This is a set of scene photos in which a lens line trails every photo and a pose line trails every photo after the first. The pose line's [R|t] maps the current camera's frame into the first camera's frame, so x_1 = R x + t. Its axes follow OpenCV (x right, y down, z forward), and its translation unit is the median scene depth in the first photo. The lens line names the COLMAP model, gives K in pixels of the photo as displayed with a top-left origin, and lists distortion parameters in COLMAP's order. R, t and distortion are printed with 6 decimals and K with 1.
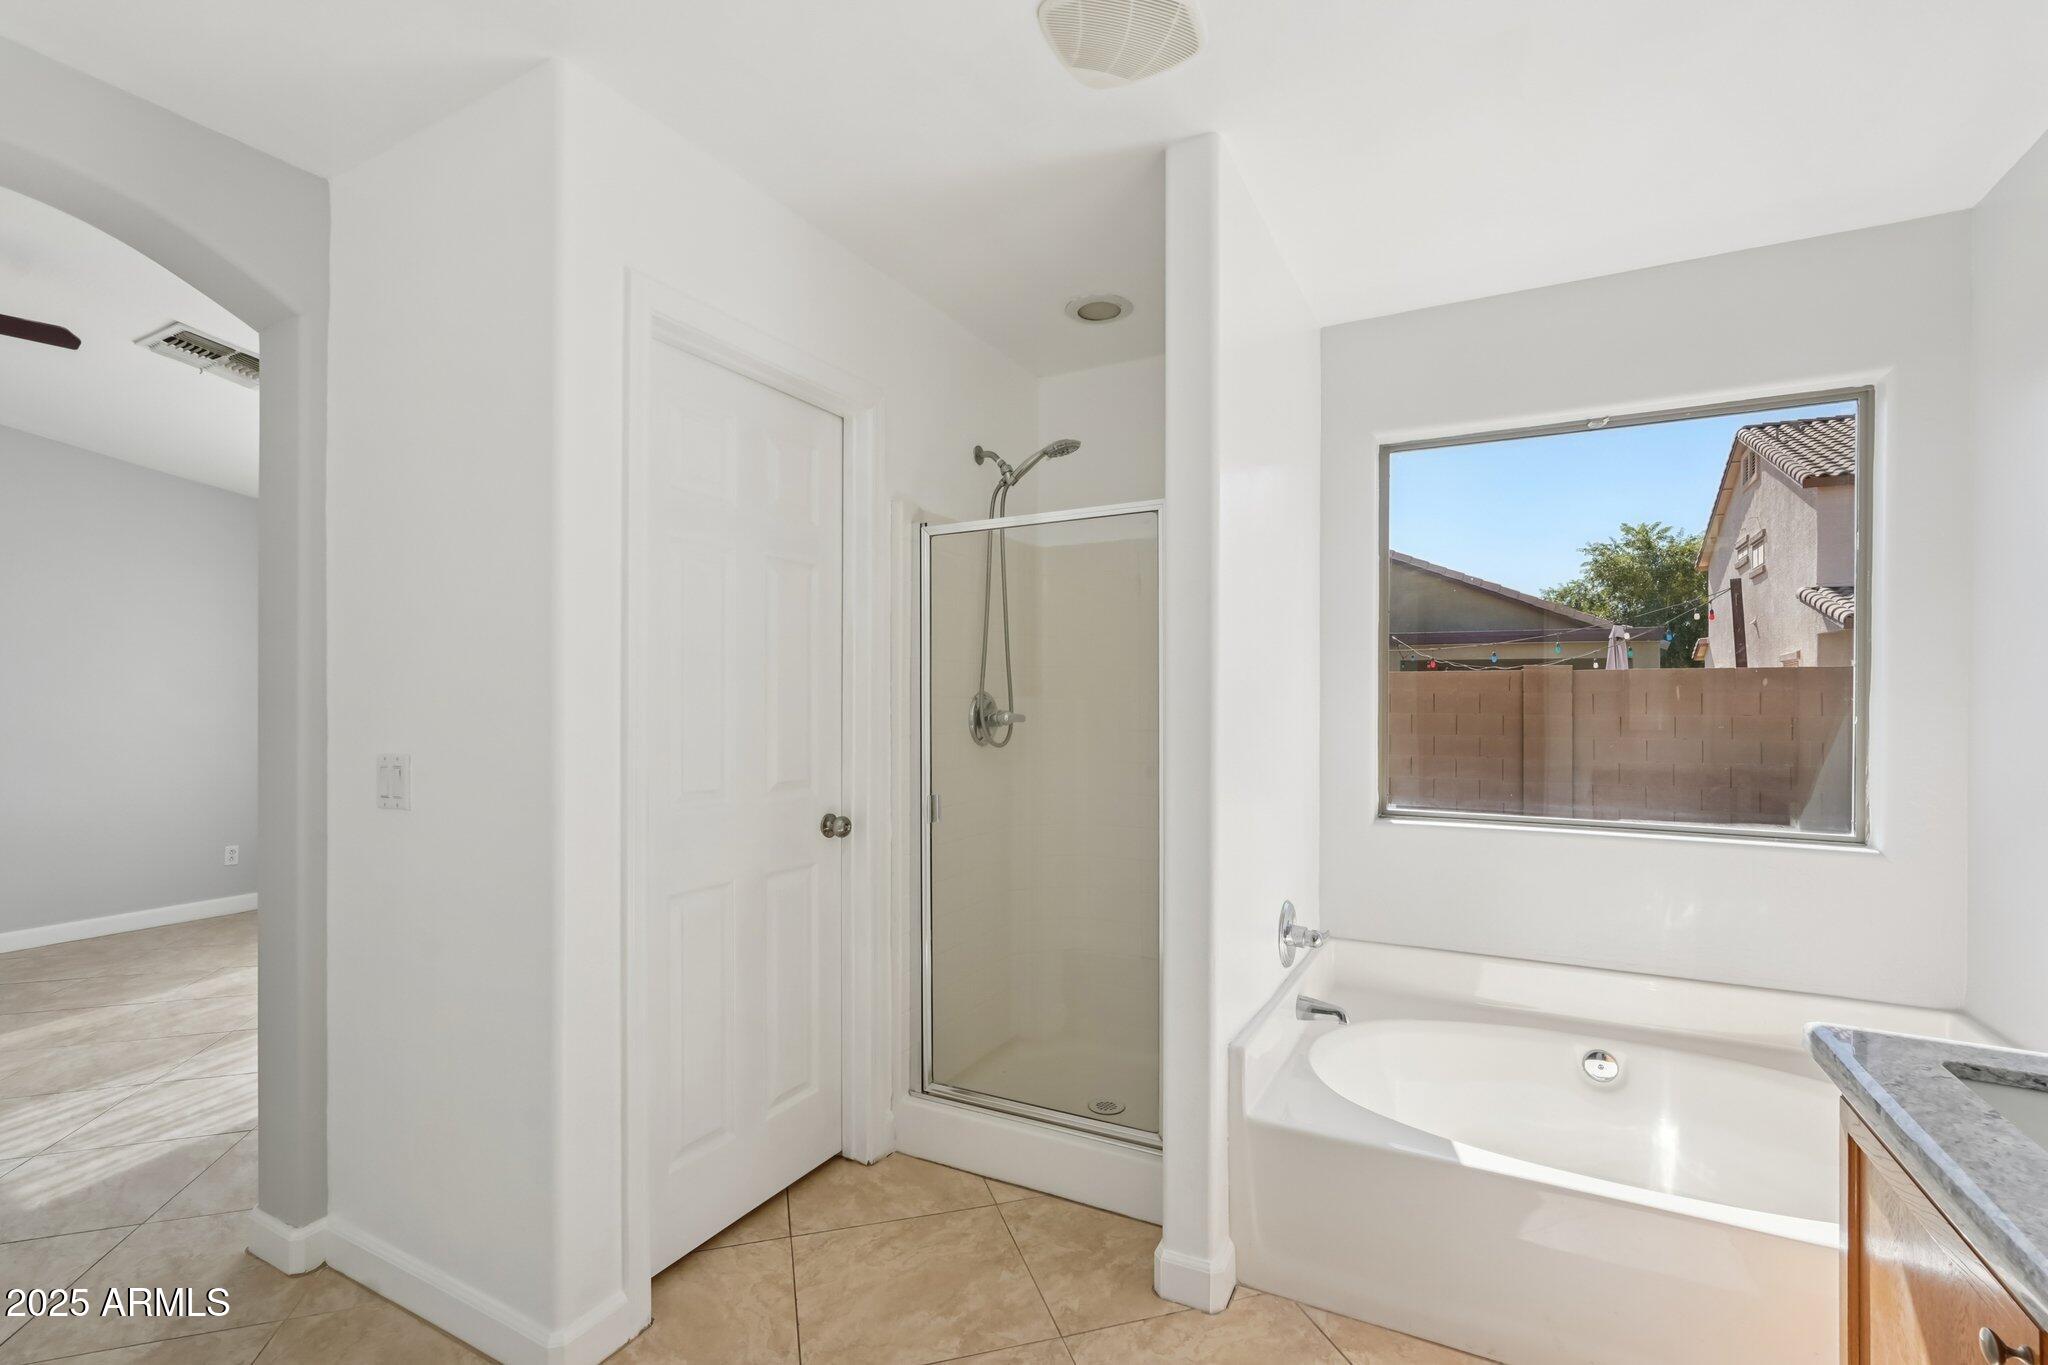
lens RADIAL K [[928.3, 0, 1023.3], [0, 928.3, 699.2], [0, 0, 1]] dist [-0.003249, 0.006175]
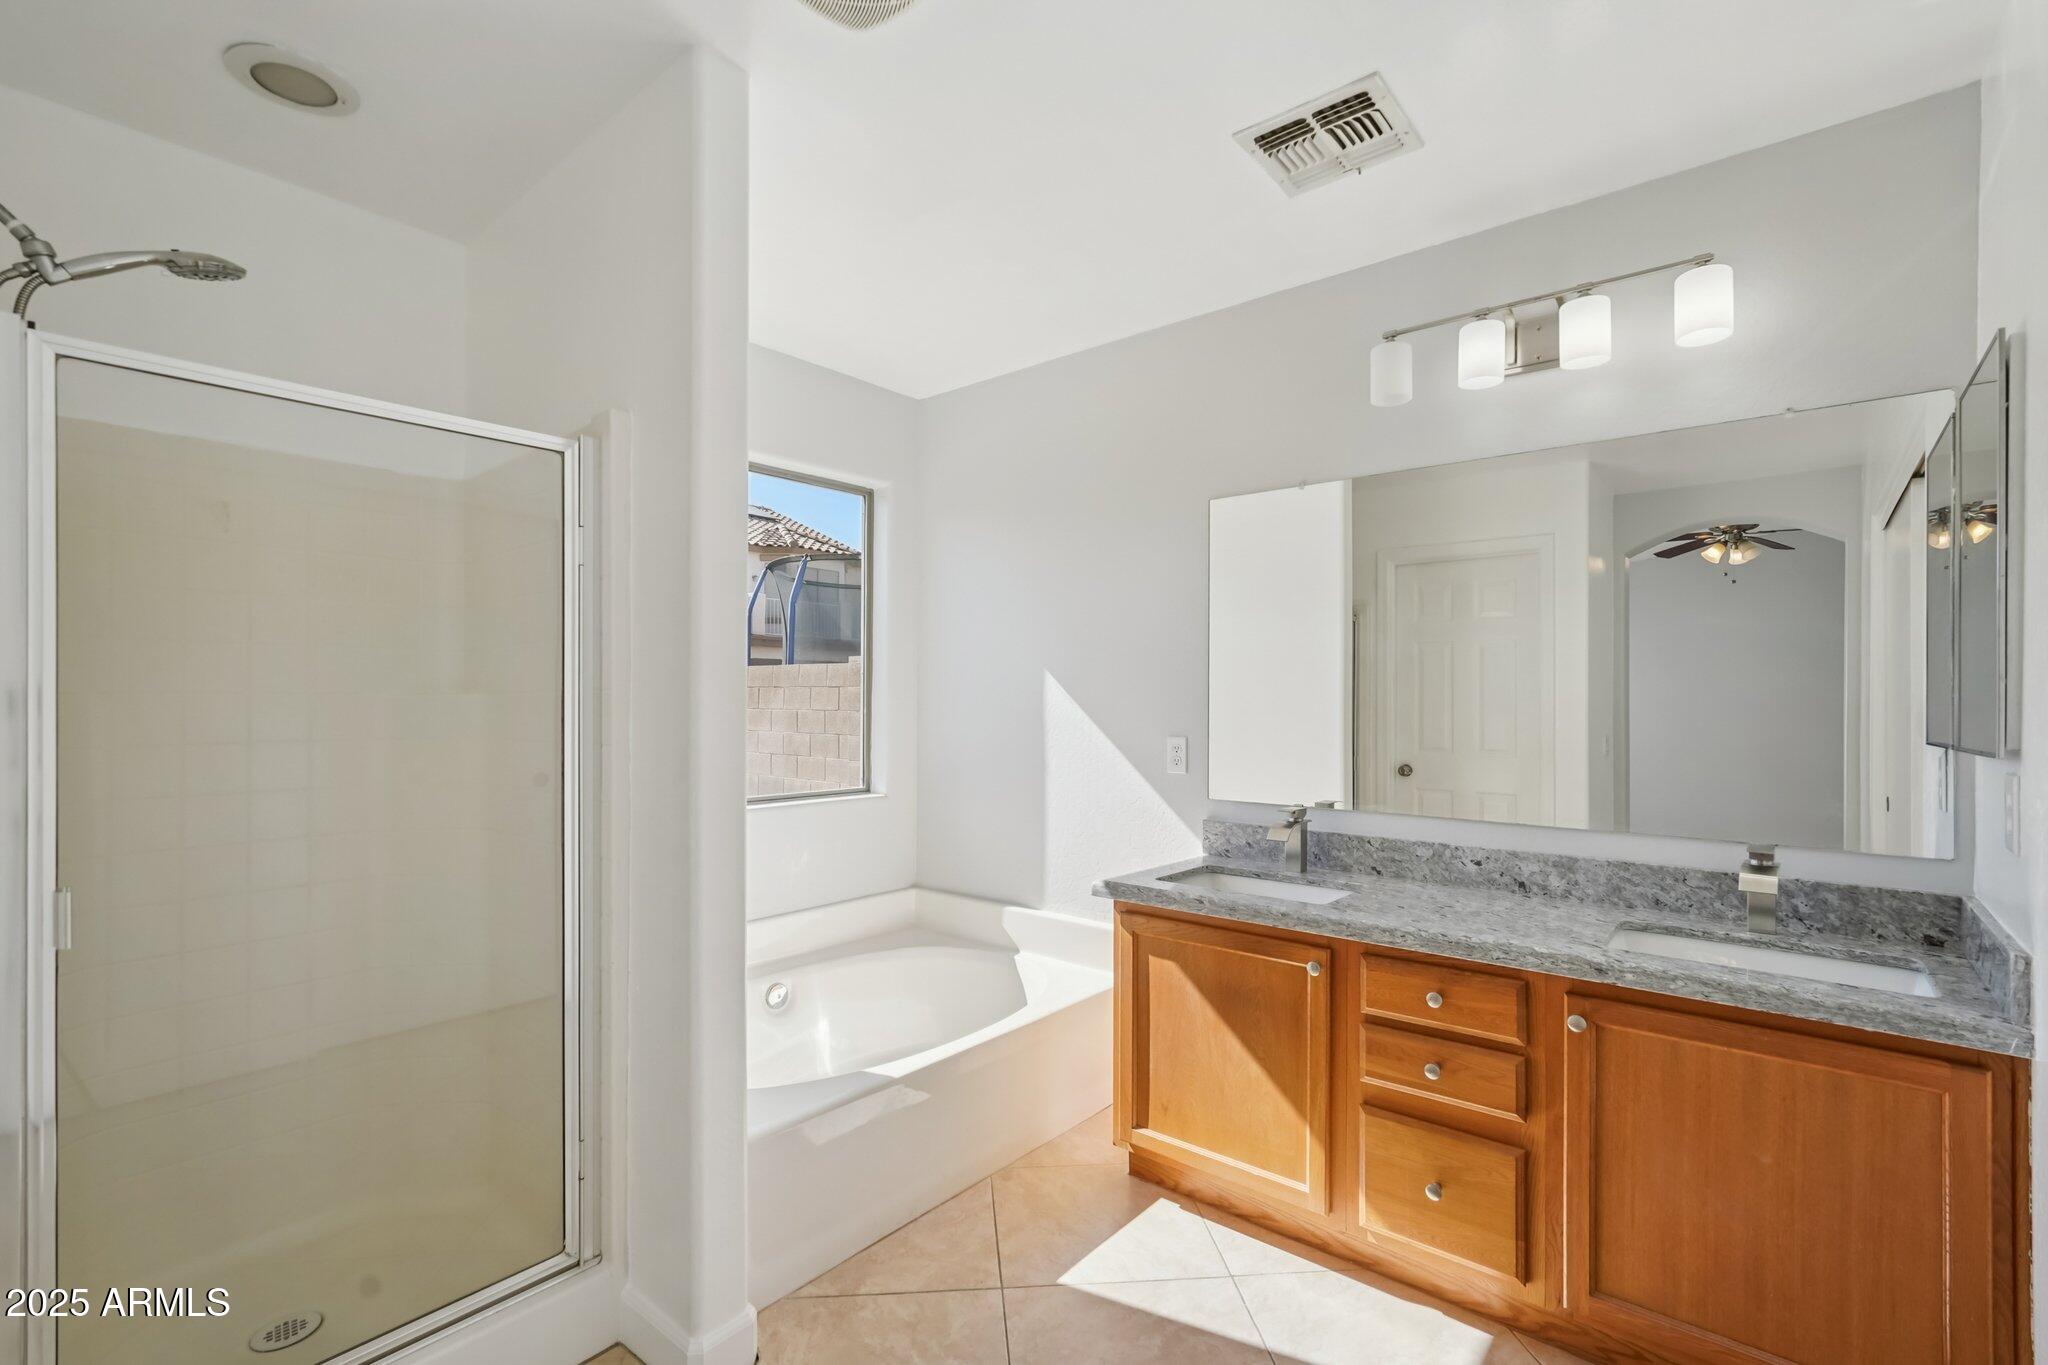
lens RADIAL K [[928.3, 0, 1024.0], [0, 928.3, 688.2], [0, 0, 1]] dist [-0.003249, 0.006175]
pose [[0.207598, 0.008148, 0.978180, -0.539400], [-0.003915, 0.999964, -0.007498, -0.001478], [-0.978206, -0.002273, 0.207622, 0.457165]]
